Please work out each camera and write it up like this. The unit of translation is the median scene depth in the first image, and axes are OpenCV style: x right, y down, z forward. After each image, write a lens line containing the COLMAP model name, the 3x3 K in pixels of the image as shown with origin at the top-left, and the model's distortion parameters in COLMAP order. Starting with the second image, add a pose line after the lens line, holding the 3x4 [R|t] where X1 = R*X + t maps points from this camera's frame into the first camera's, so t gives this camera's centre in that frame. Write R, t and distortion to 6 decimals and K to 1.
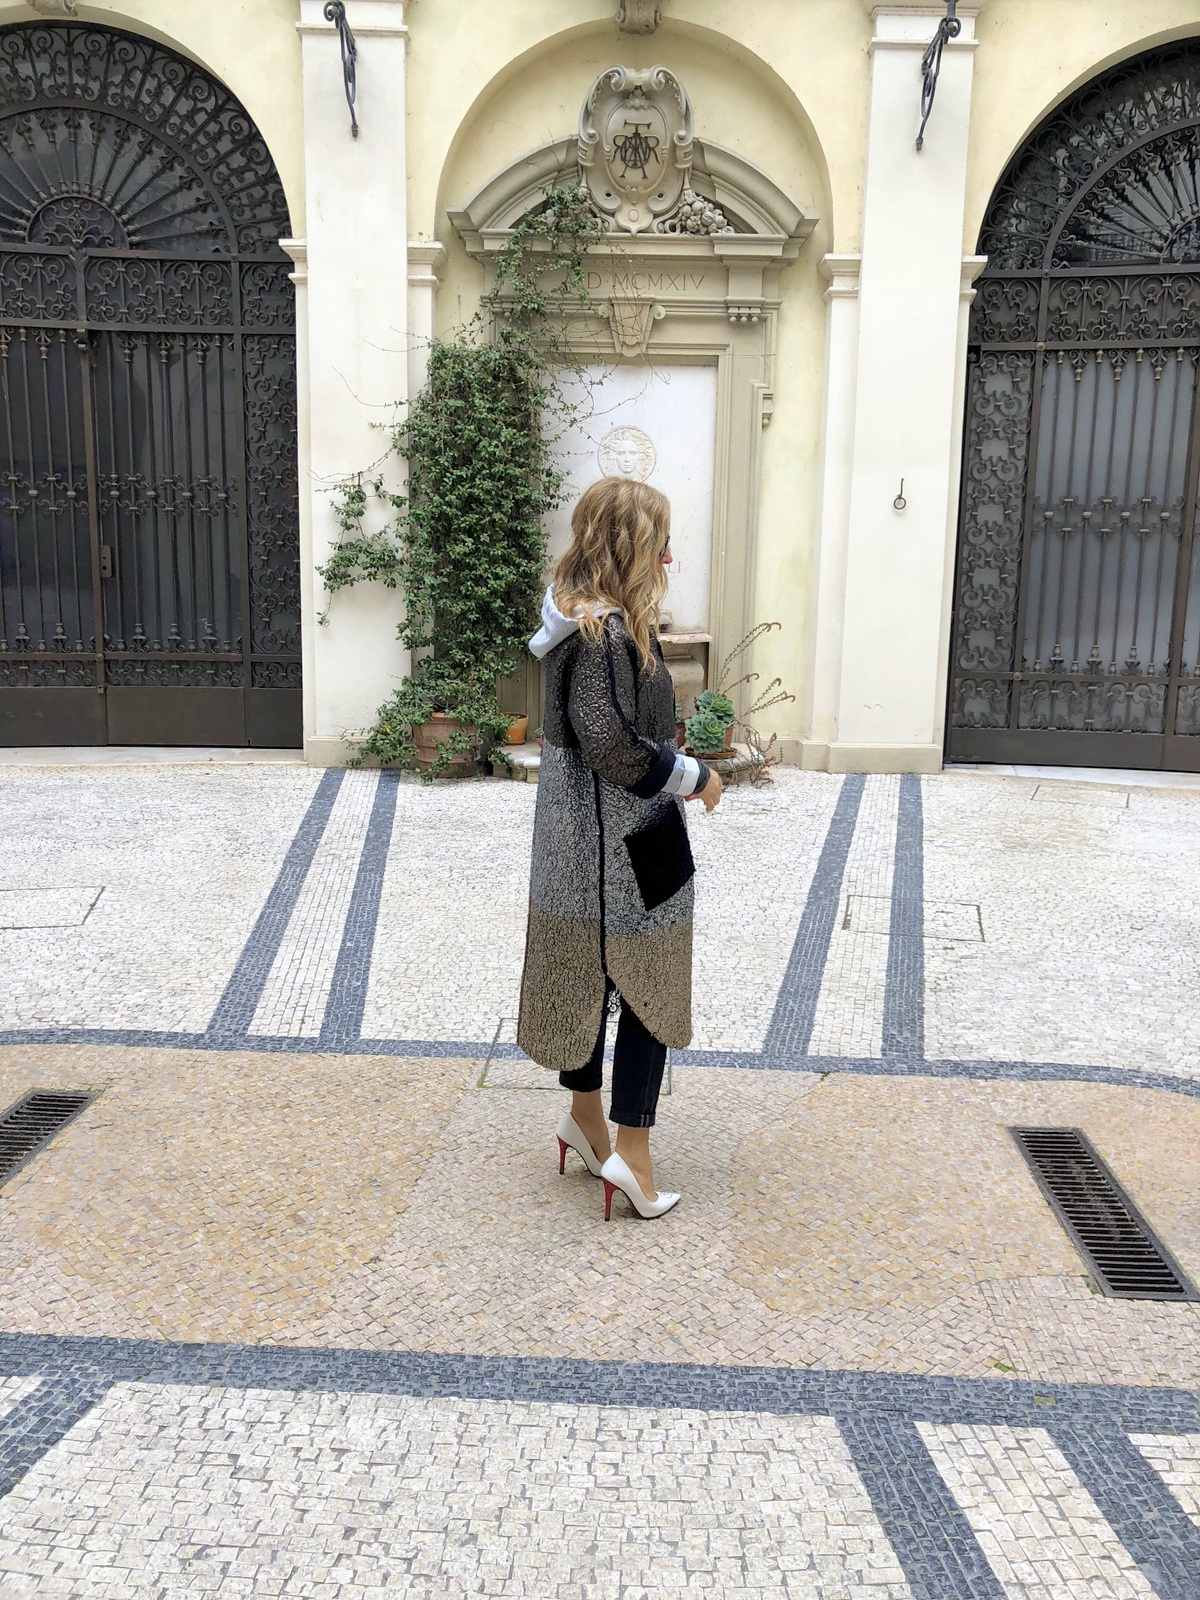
lens RADIAL K [[1274.6, 0, 605.0], [0, 1274.6, 781.9], [0, 0, 1]] dist [0.019123, -0.008846]
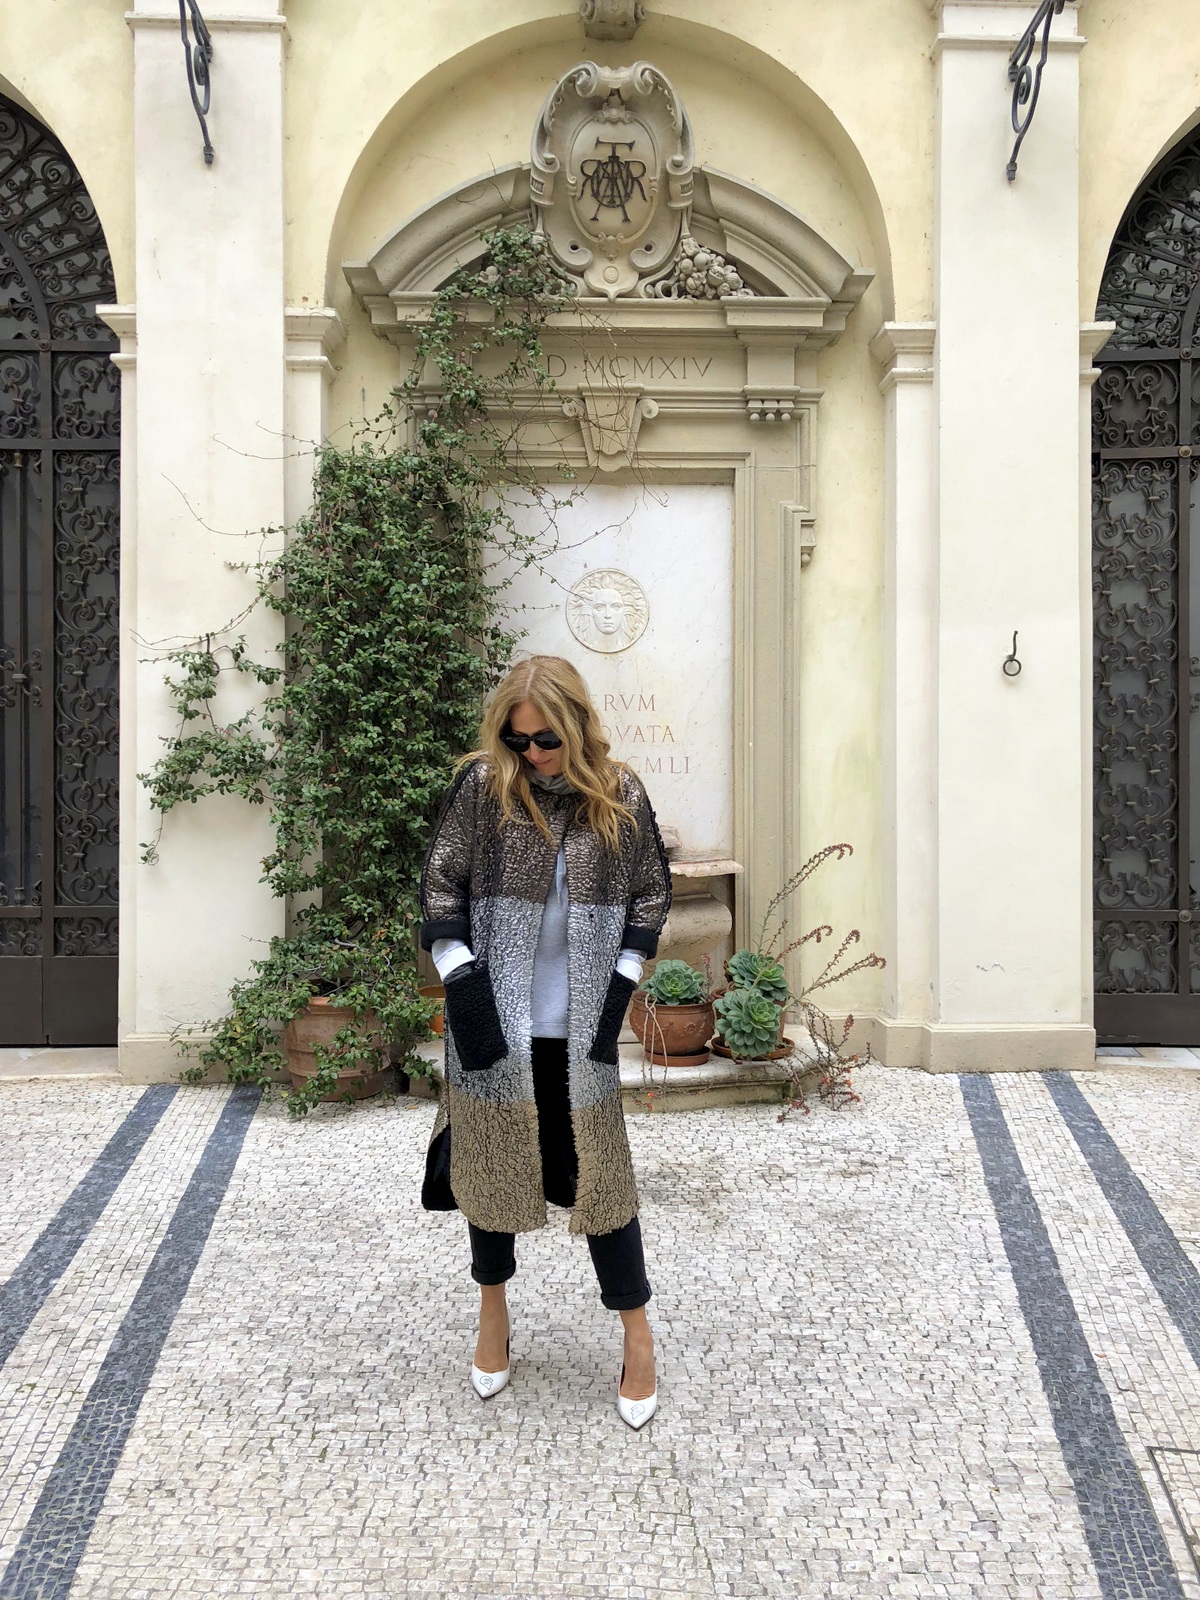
lens RADIAL K [[1279.9, 0, 599.4], [0, 1279.9, 784.5], [0, 0, 1]] dist [0.046399, -0.039838]
pose [[0.999394, -0.018255, 0.029633, -0.010109], [0.022848, 0.986377, -0.162907, -0.051003], [-0.026256, 0.163485, 0.986196, 0.347767]]
